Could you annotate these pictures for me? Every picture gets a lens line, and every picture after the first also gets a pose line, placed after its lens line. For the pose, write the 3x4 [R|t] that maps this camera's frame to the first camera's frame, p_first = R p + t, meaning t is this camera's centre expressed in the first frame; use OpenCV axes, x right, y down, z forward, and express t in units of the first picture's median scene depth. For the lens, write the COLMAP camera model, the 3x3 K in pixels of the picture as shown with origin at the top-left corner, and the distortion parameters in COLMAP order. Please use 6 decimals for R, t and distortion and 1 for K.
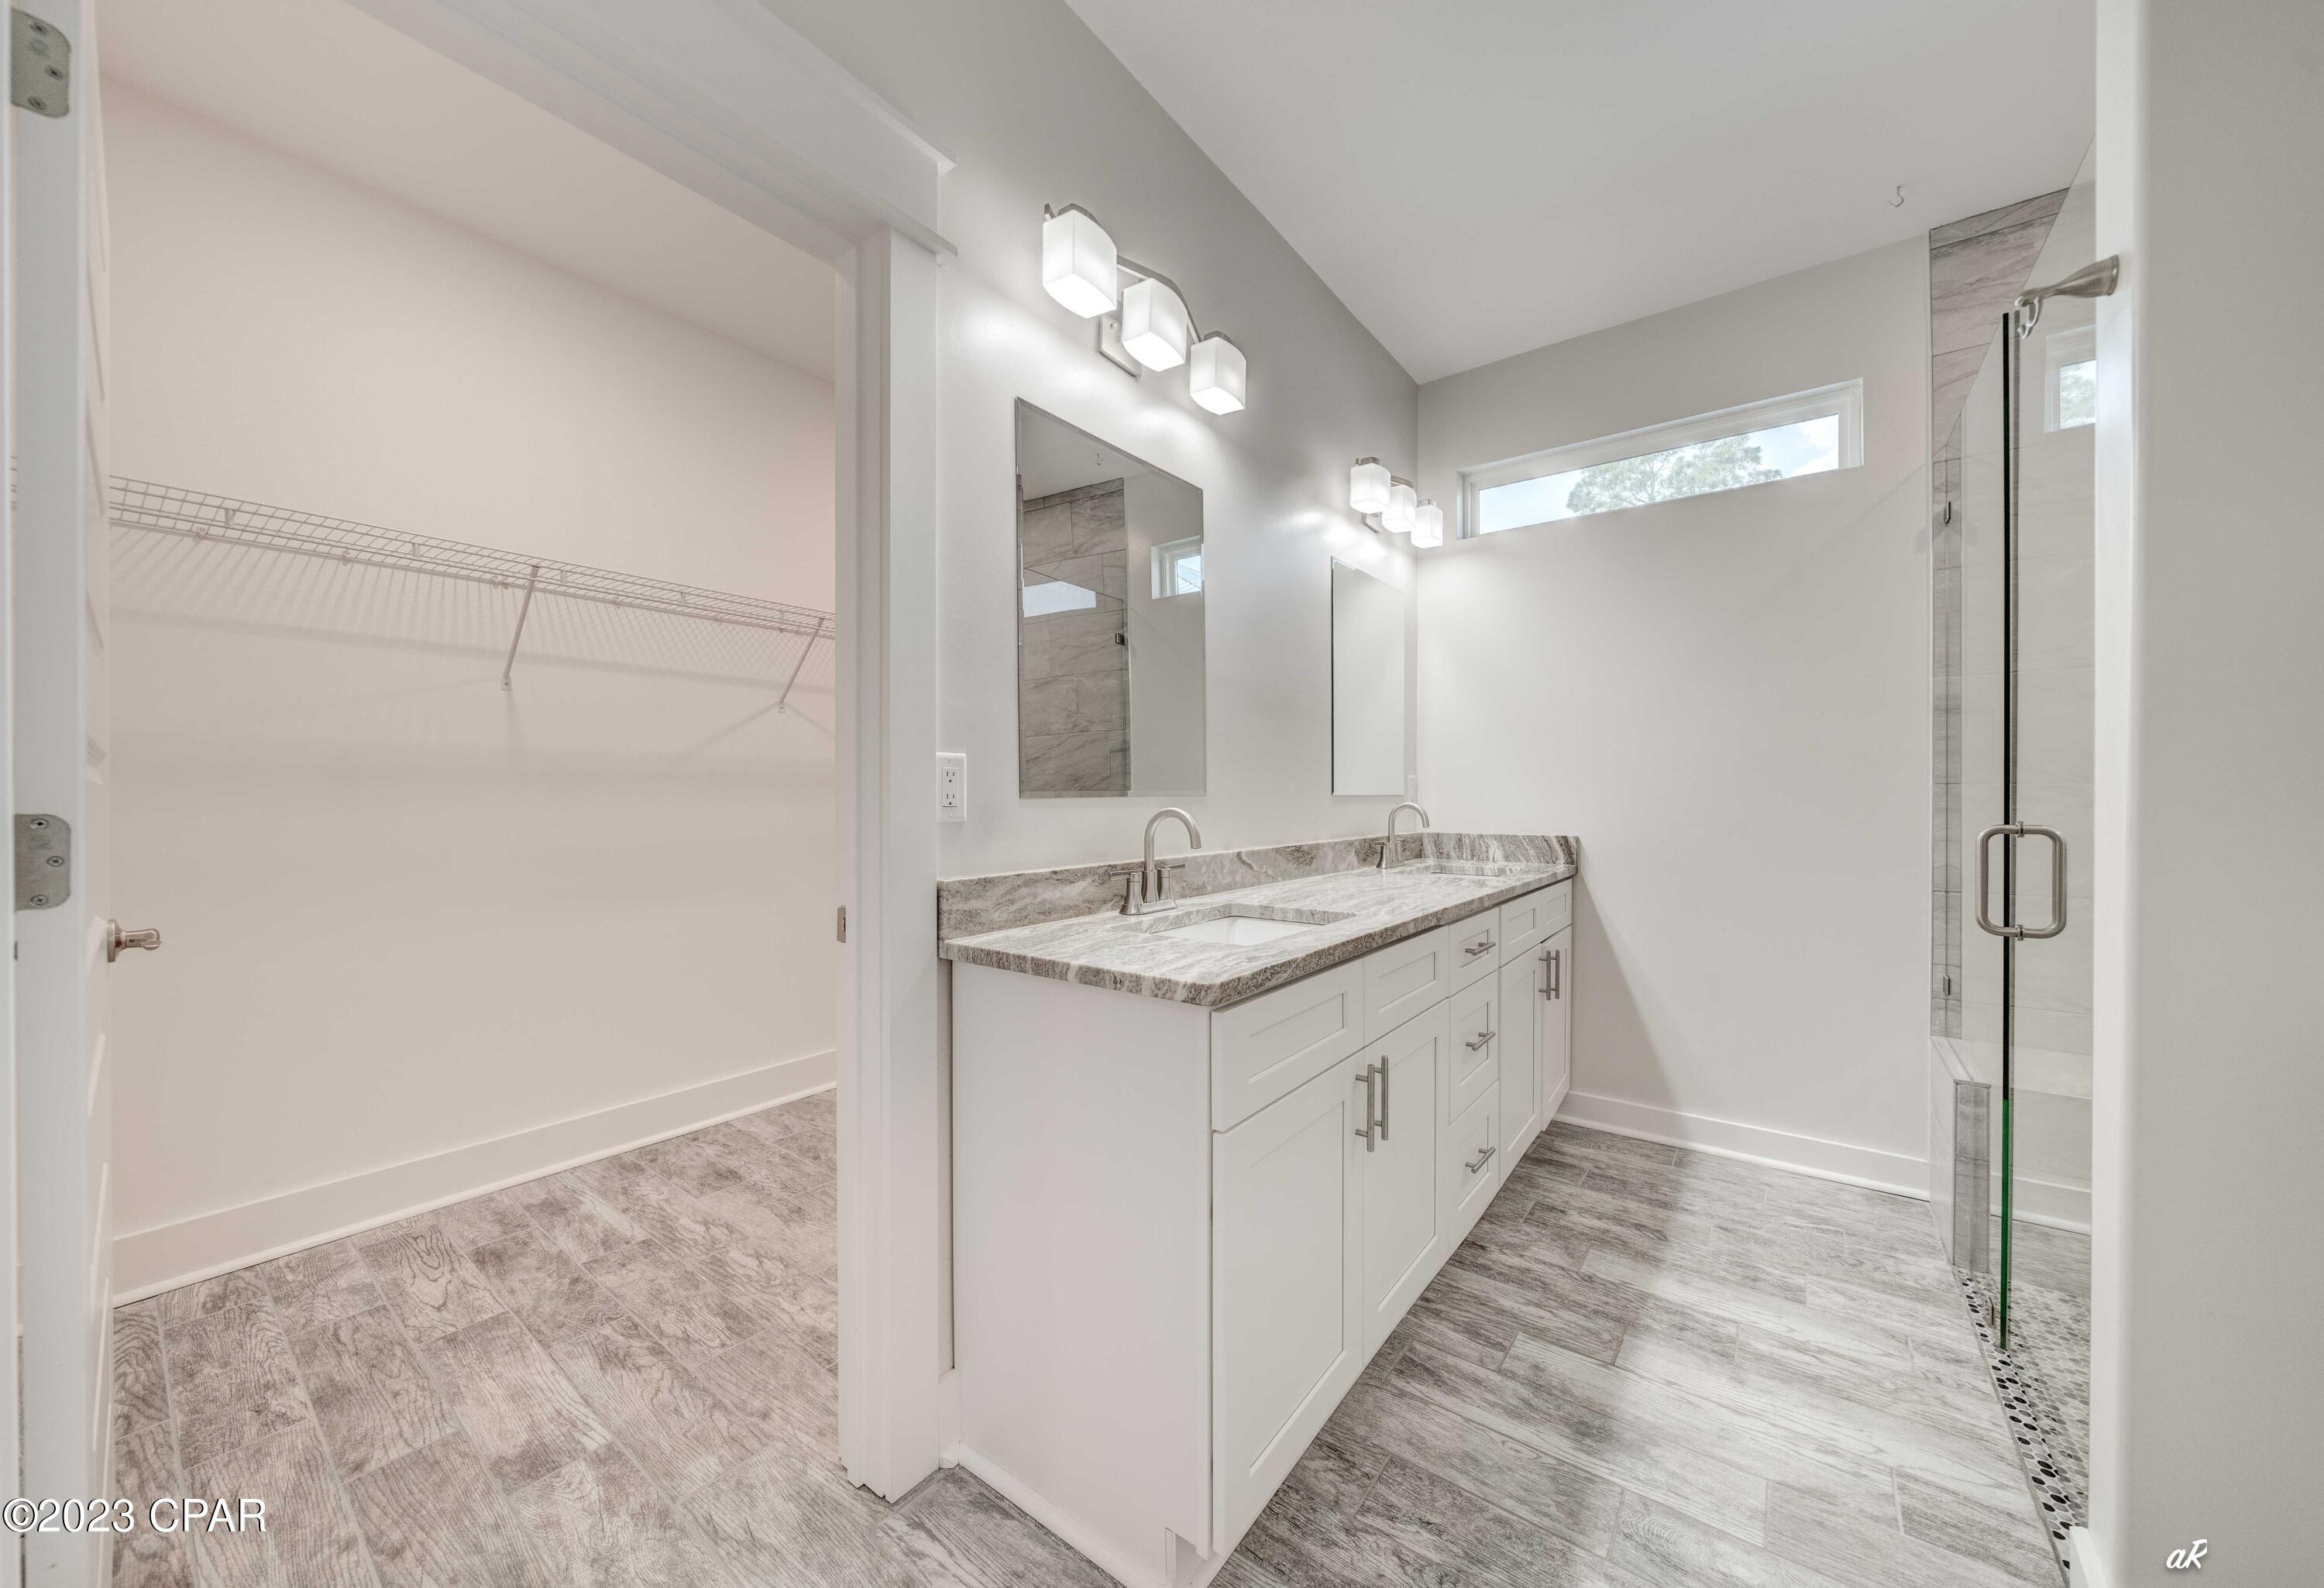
lens RADIAL K [[802.1, 0, 1162.0], [0, 802.1, 794.0], [0, 0, 1]] dist [-0.007822, 0.000060]
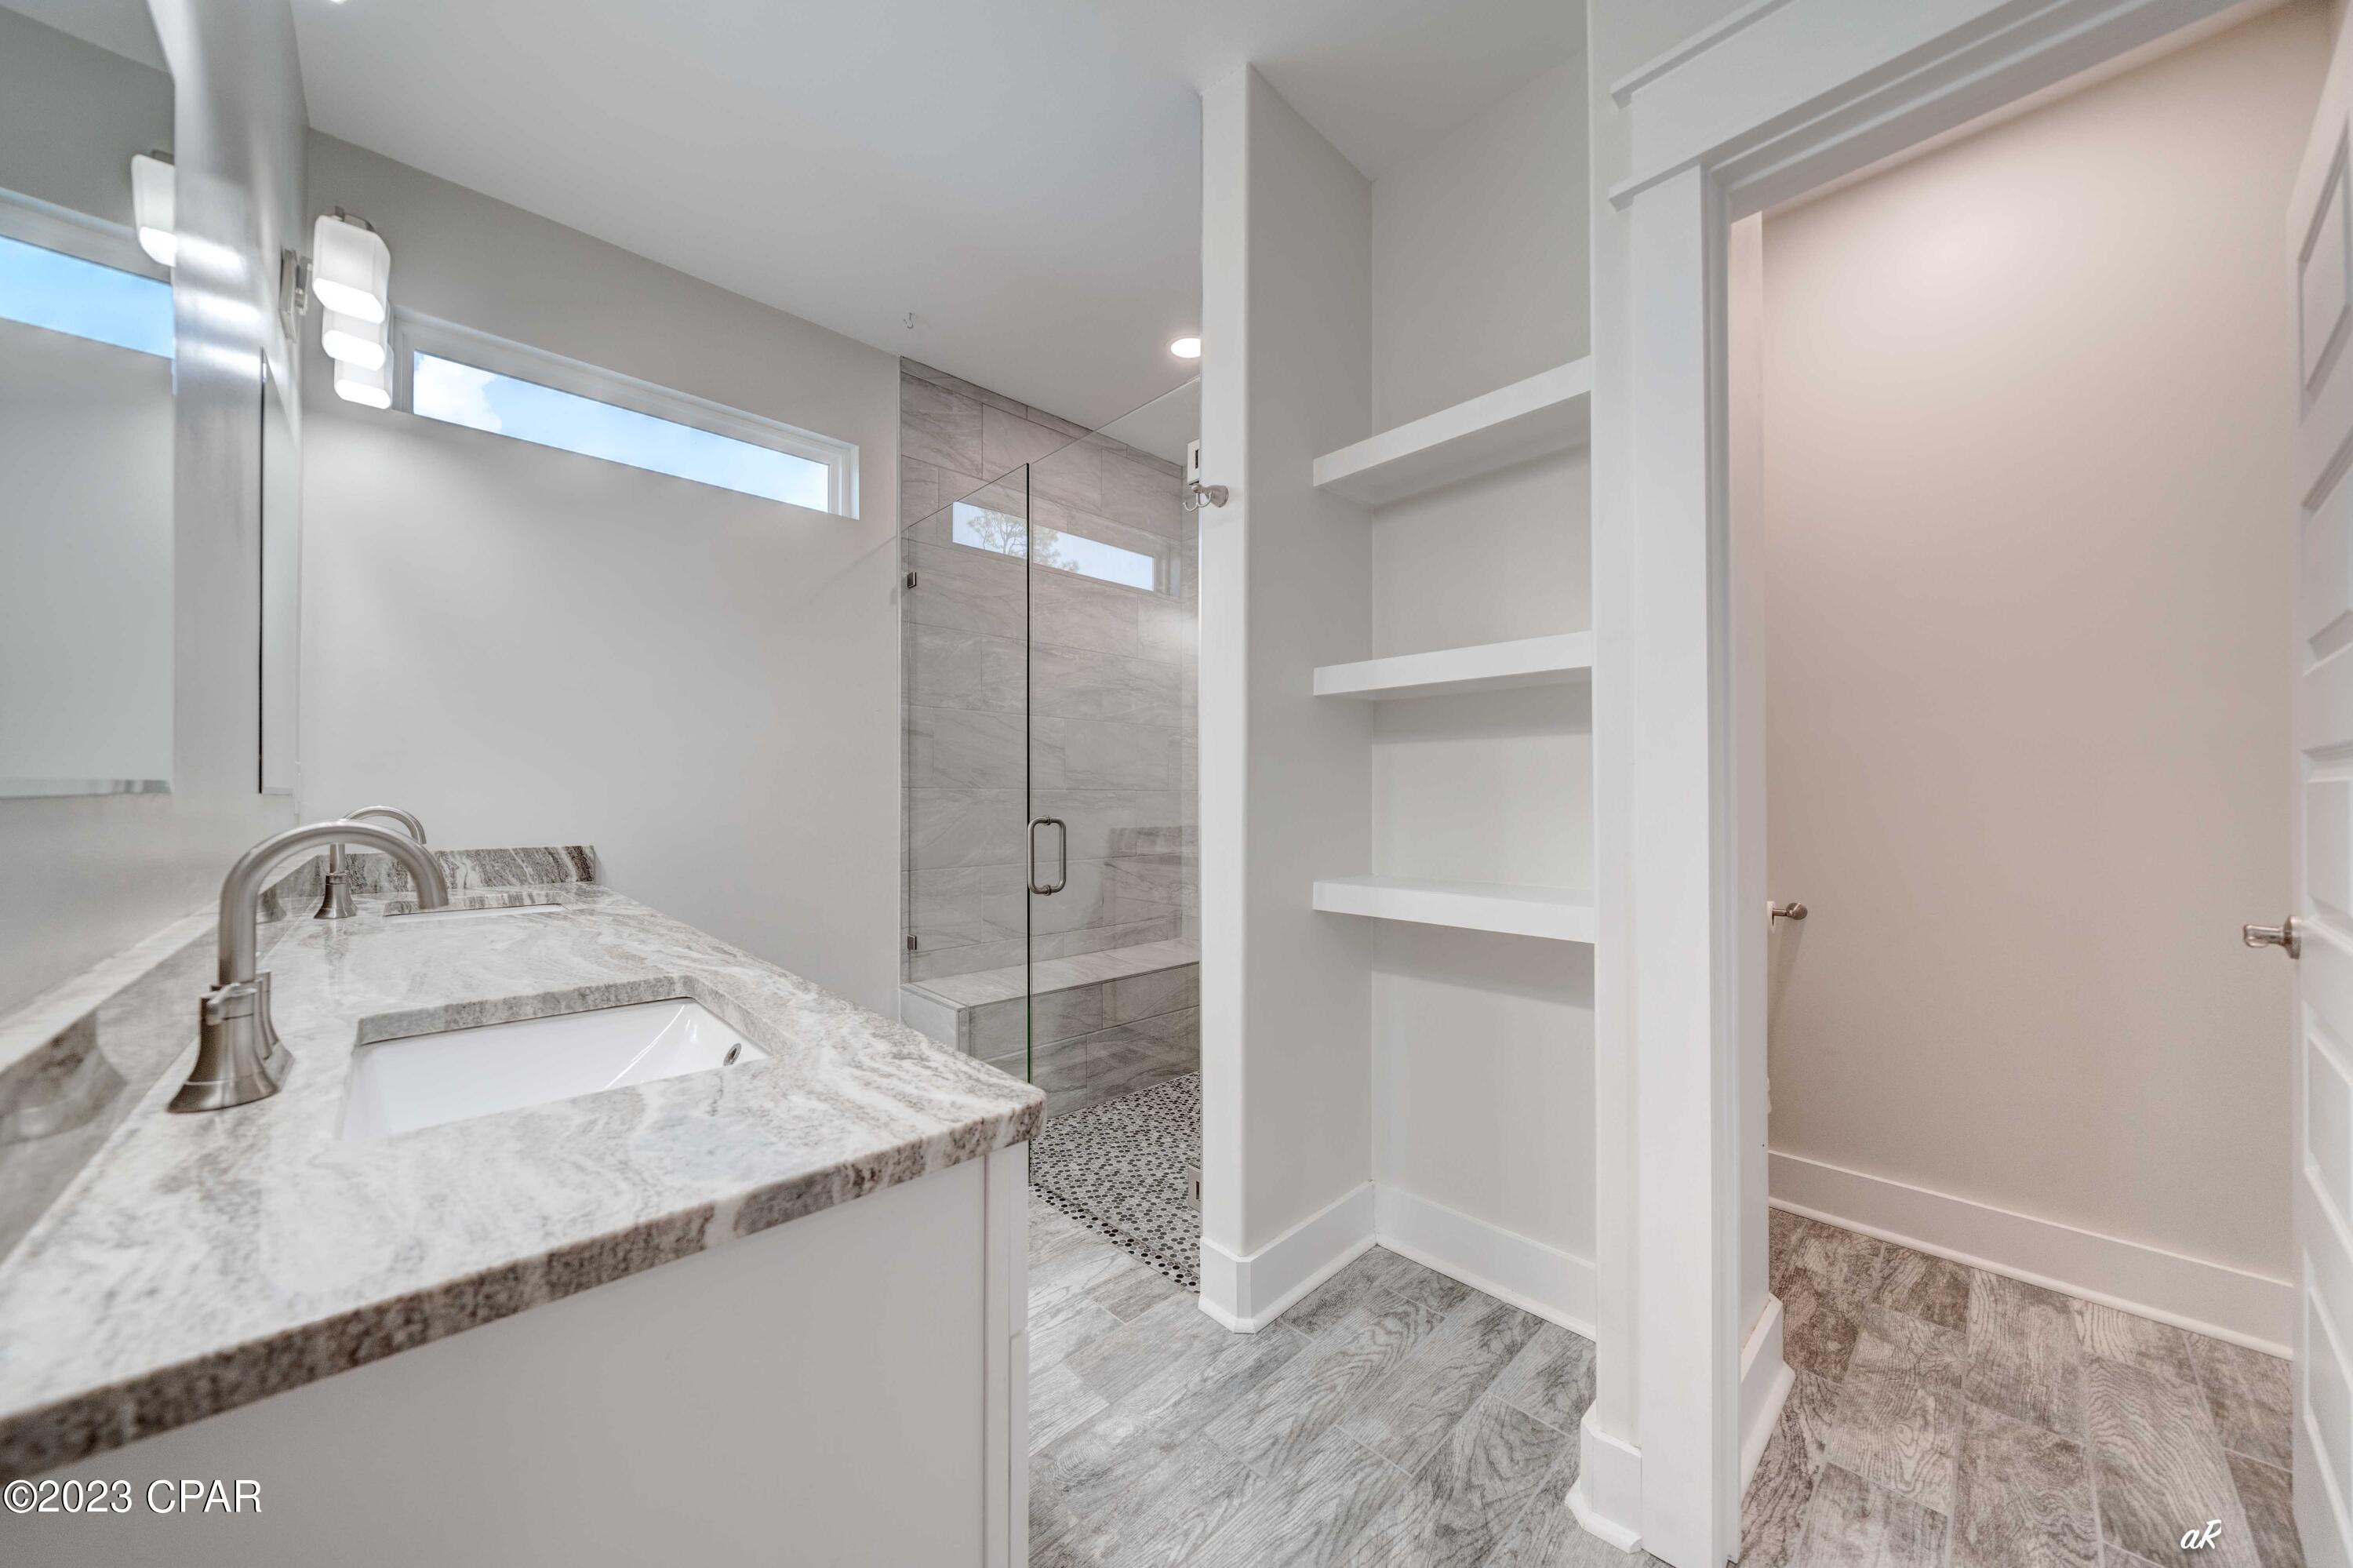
lens RADIAL K [[805.7, 0, 1177.9], [0, 805.7, 791.8], [0, 0, 1]] dist [-0.006050, -0.000164]
pose [[0.168538, 0.010207, 0.985642, -0.405819], [-0.005391, 0.999941, -0.009433, 0.005245], [-0.985680, -0.003724, 0.168583, 0.595419]]
